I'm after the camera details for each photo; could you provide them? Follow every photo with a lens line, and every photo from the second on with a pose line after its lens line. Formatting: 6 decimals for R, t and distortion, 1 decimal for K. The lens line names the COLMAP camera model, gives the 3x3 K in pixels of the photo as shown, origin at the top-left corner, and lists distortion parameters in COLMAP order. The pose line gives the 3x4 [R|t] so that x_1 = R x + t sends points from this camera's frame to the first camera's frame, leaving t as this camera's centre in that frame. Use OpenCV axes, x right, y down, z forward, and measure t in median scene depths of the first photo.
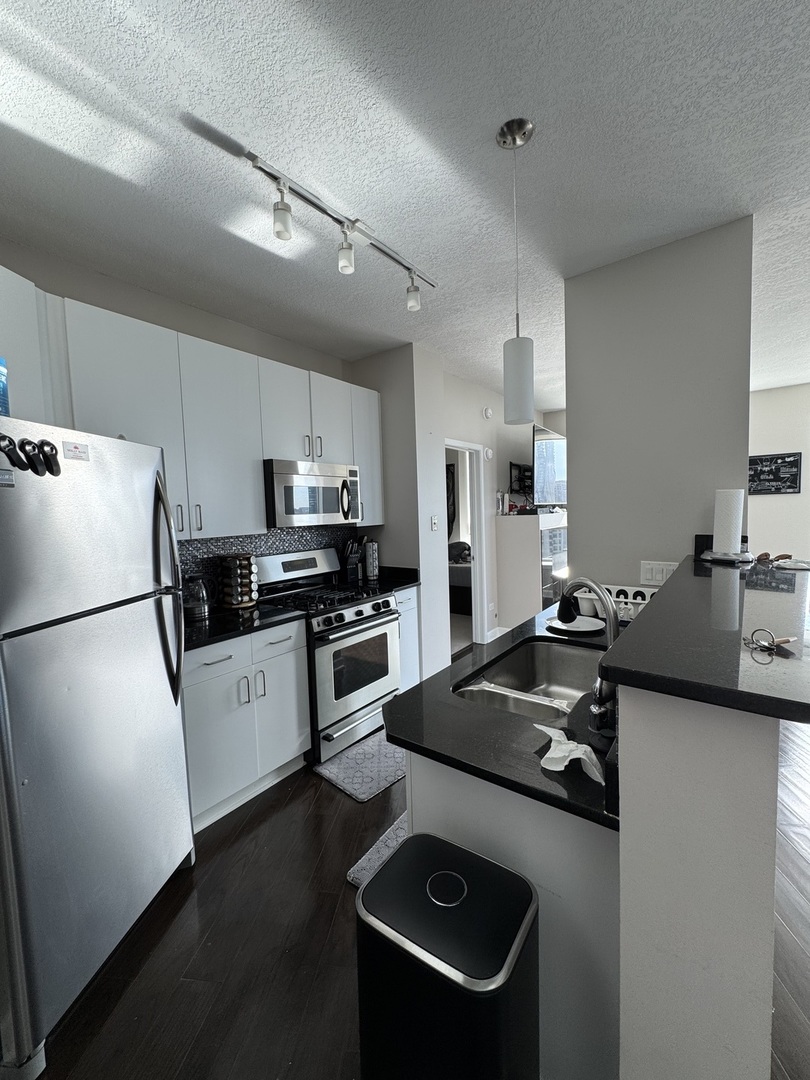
lens RADIAL K [[433.1, 0, 405.7], [0, 433.1, 539.9], [0, 0, 1]] dist [-0.000620, 0.000069]
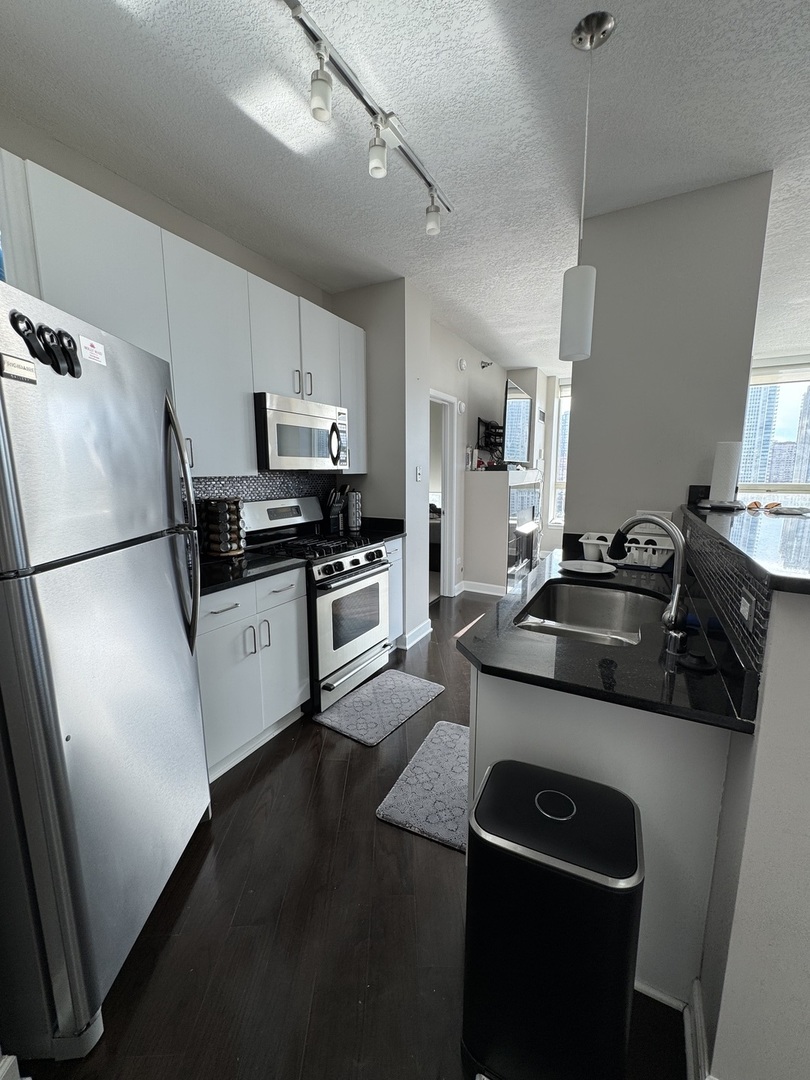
lens RADIAL K [[433.1, 0, 405.7], [0, 433.1, 539.8], [0, 0, 1]] dist [-0.000620, 0.000069]
pose [[0.987498, 0.005418, 0.157538, -0.189070], [-0.019134, 0.996139, 0.085678, 0.043610], [-0.156466, -0.087621, 0.983789, 0.044586]]
